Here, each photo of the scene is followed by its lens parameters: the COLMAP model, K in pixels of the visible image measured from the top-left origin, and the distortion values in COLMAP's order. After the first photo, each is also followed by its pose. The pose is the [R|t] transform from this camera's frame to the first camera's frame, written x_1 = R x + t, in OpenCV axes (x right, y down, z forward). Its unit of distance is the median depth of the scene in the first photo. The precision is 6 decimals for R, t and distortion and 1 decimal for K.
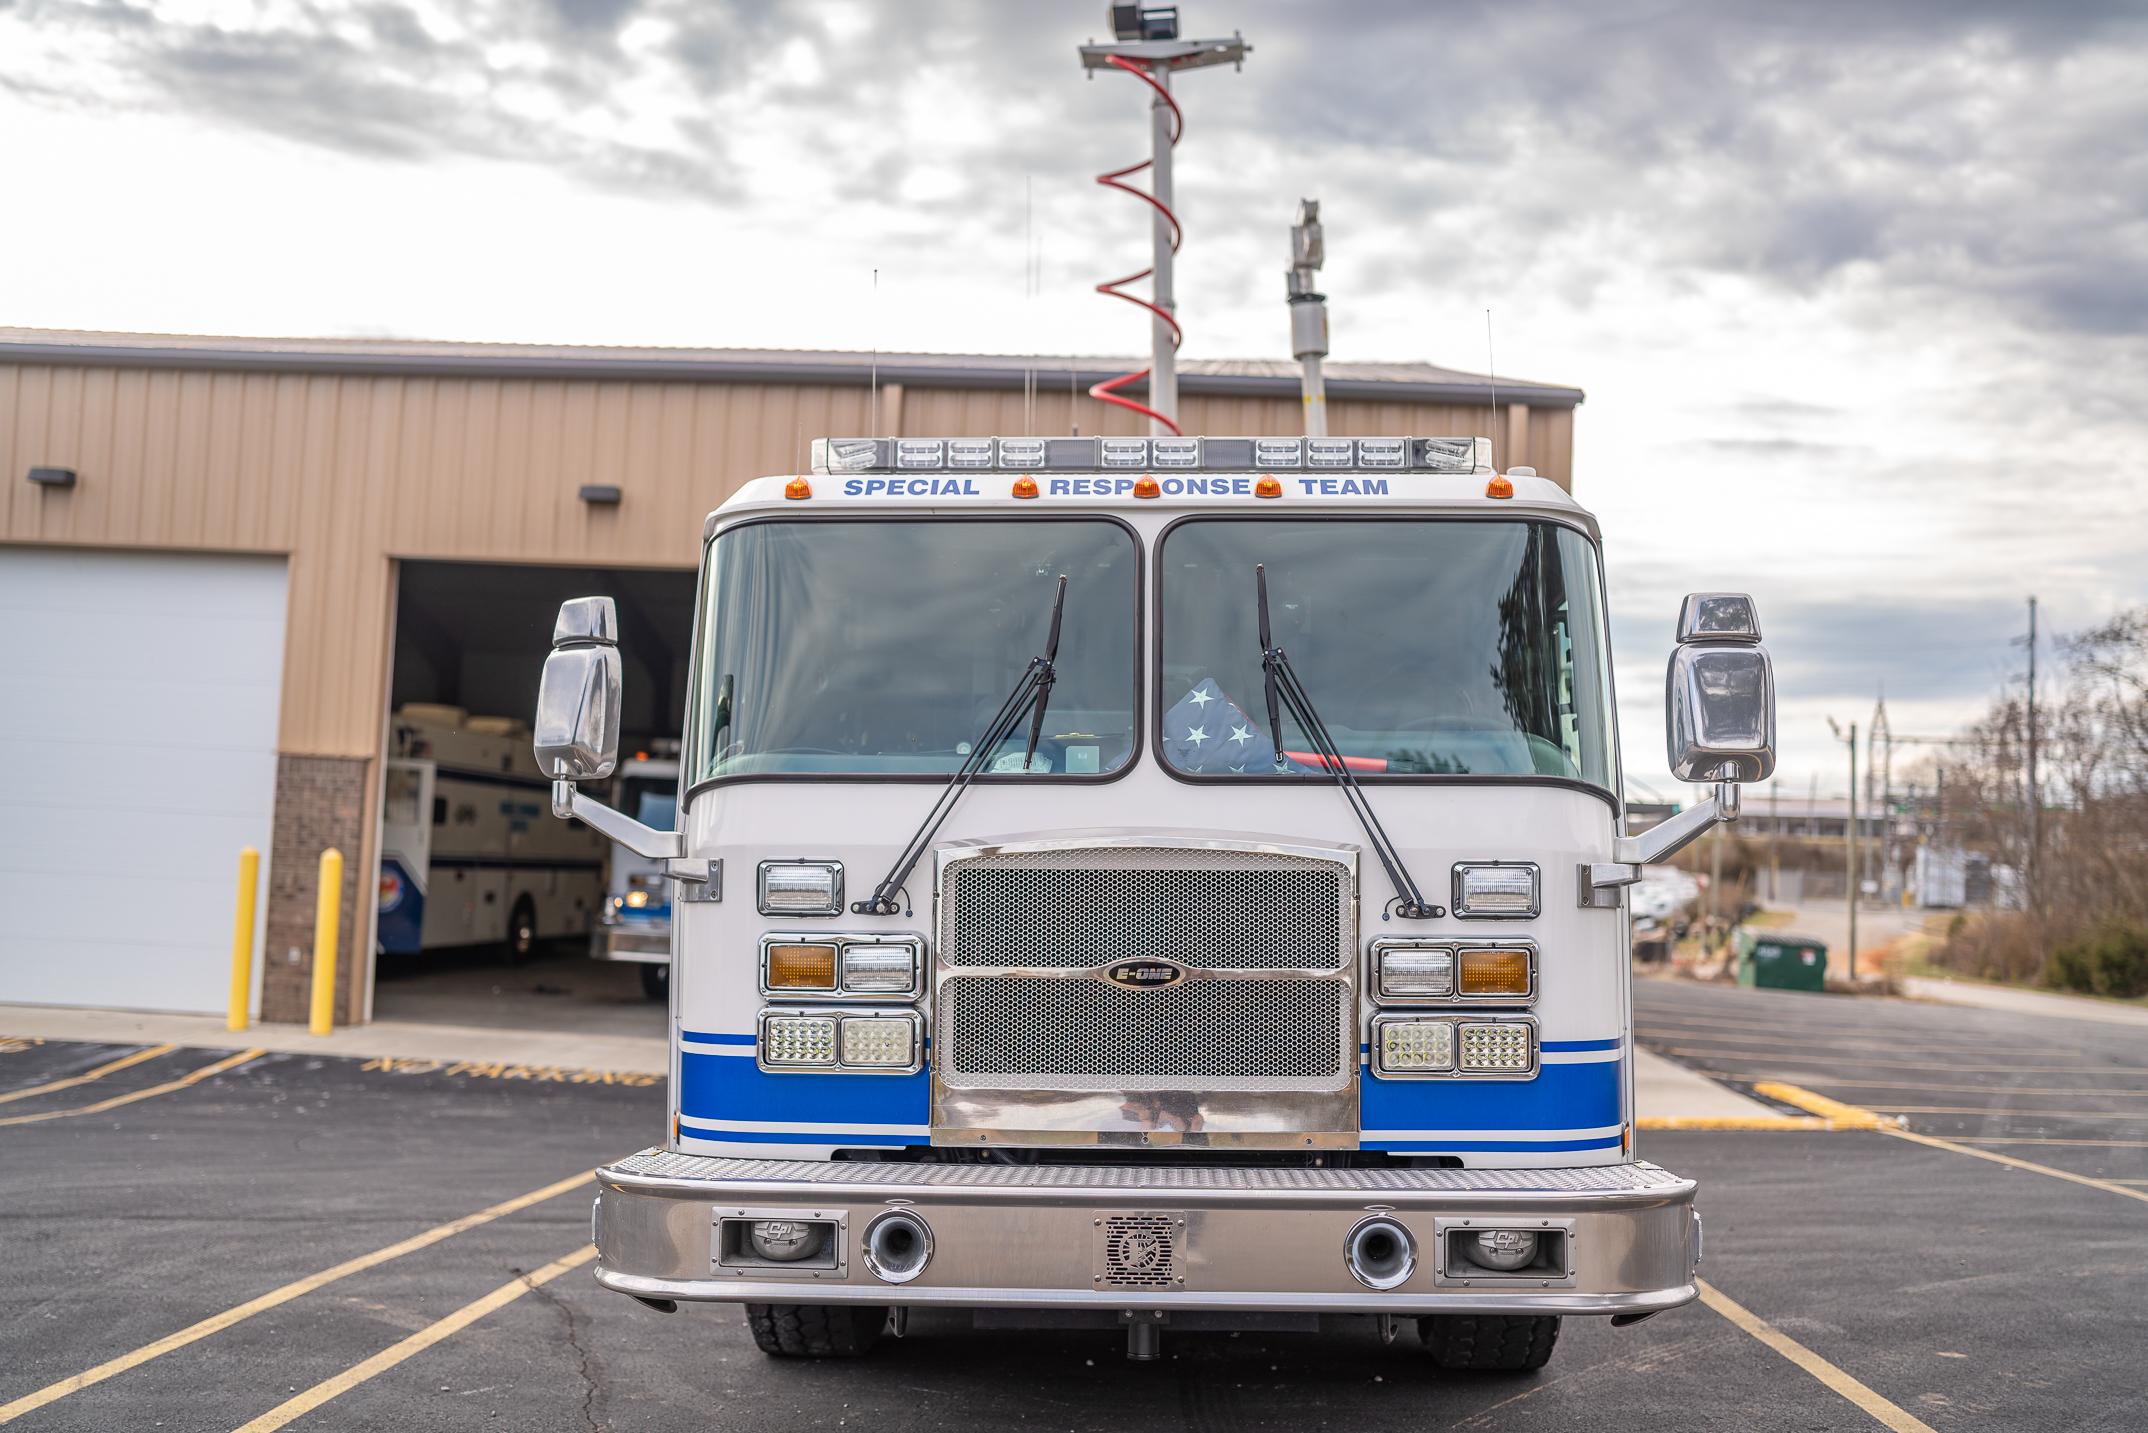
lens RADIAL K [[2063.3, 0, 1062.4], [0, 2063.3, 722.0], [0, 0, 1]] dist [-0.054983, 0.000000]
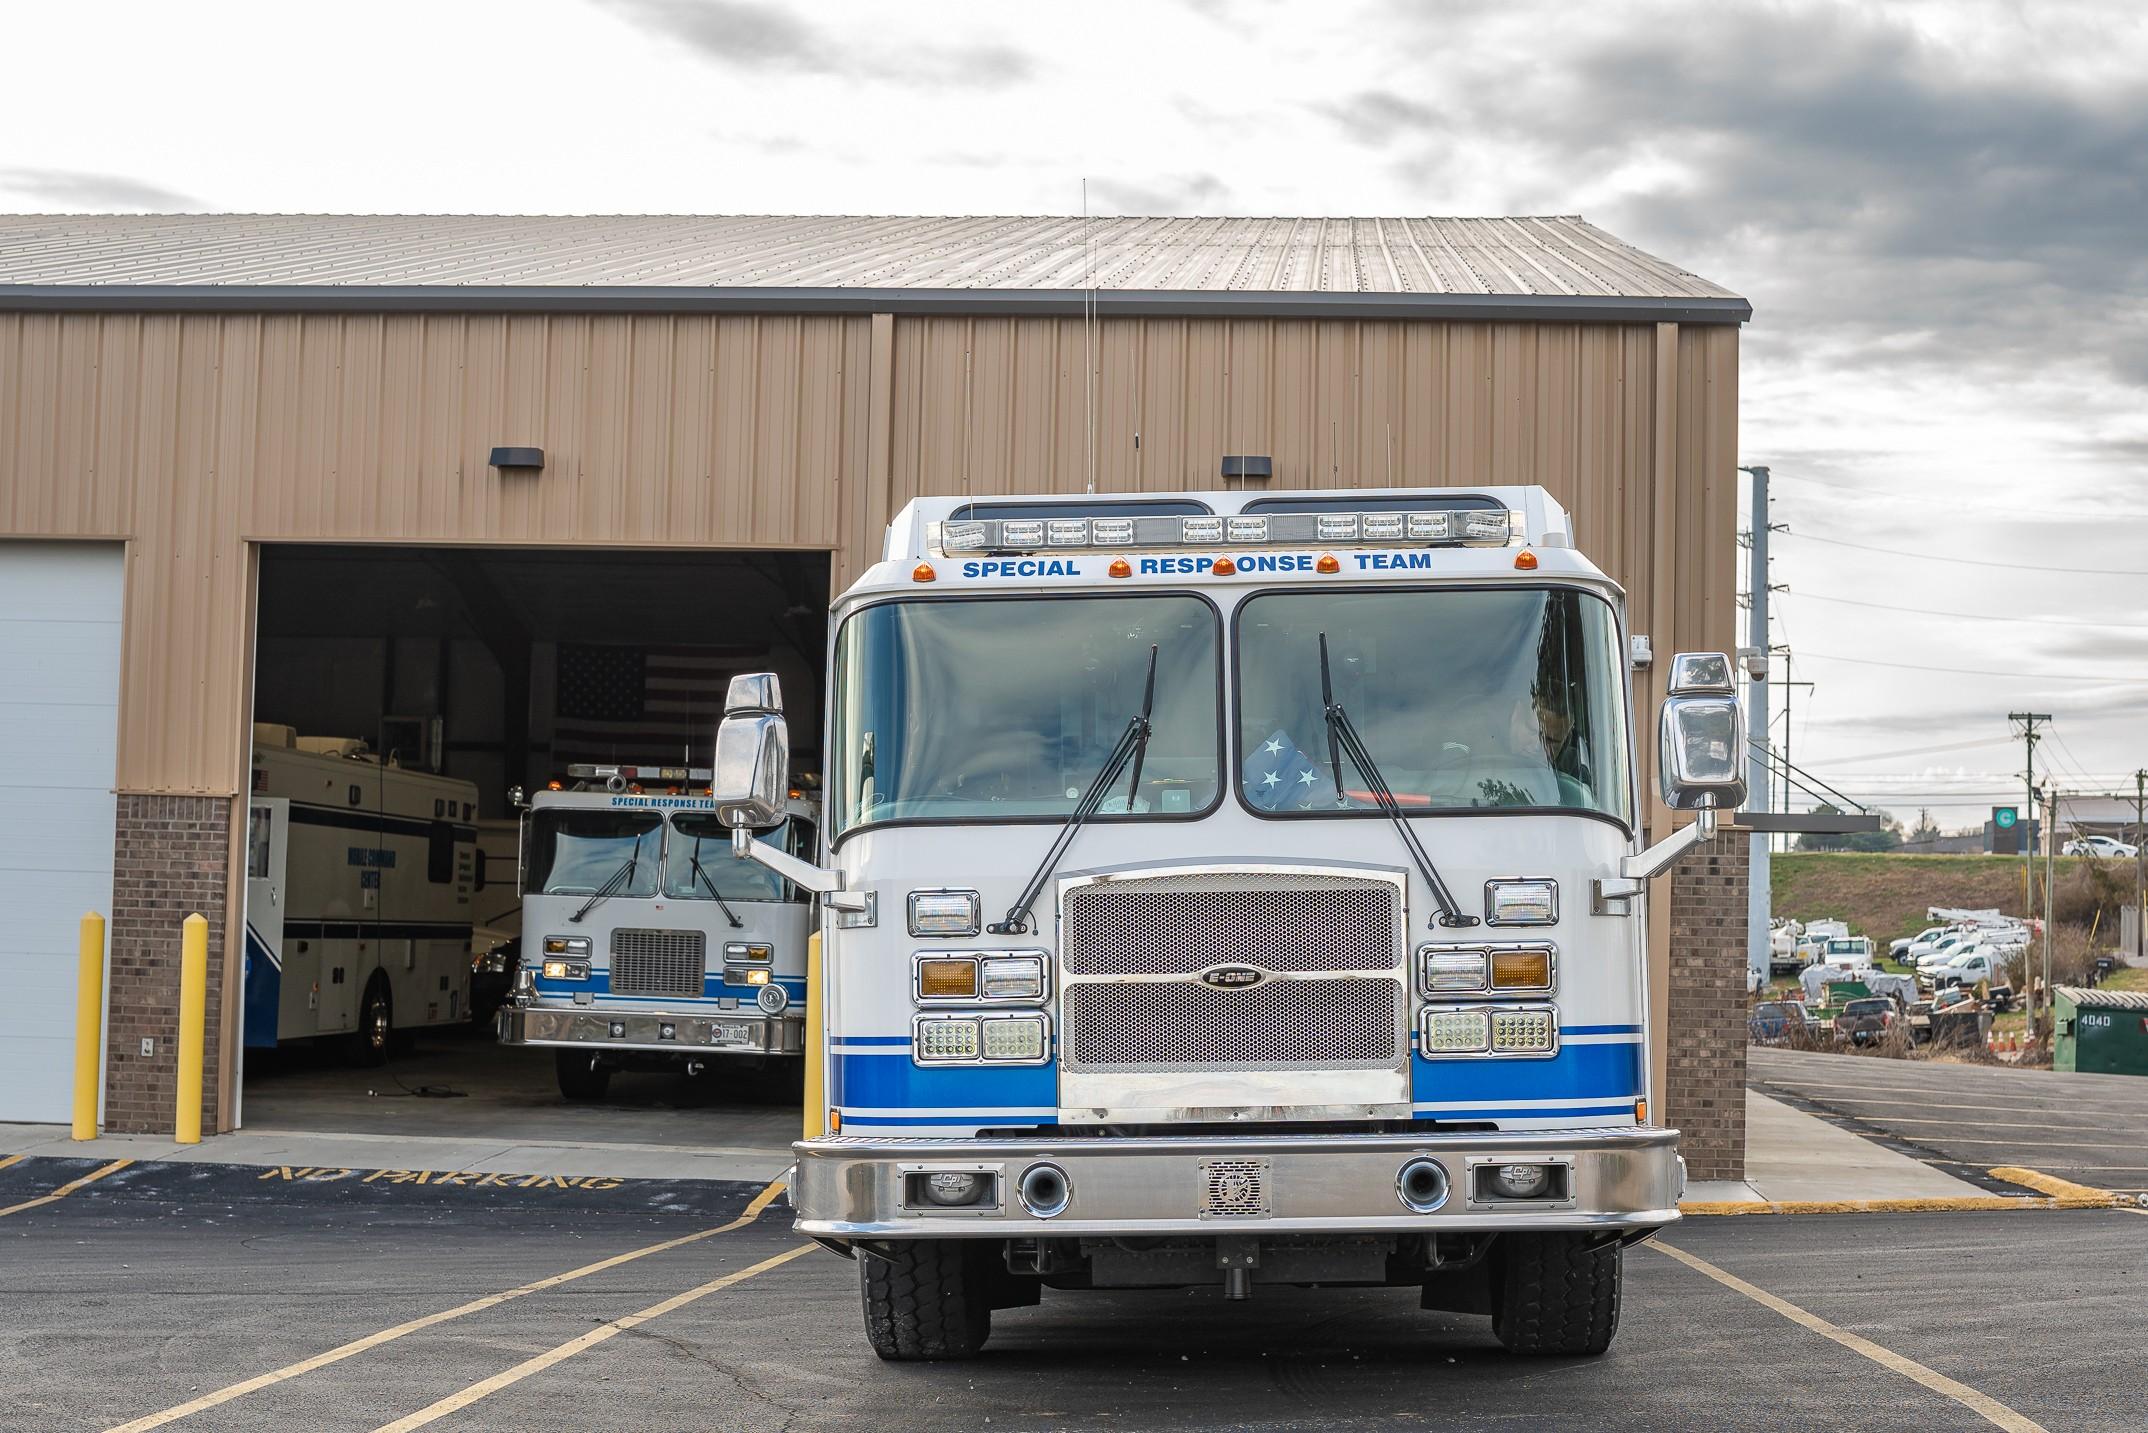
lens RADIAL K [[3199.0, 0, 1078.2], [0, 3199.0, 715.9], [0, 0, 1]] dist [-0.063886, 0.000000]
pose [[0.999760, -0.021708, 0.002877, -0.048695], [0.021697, 0.999758, 0.003581, -0.037202], [-0.002954, -0.003517, 0.999989, -0.810609]]
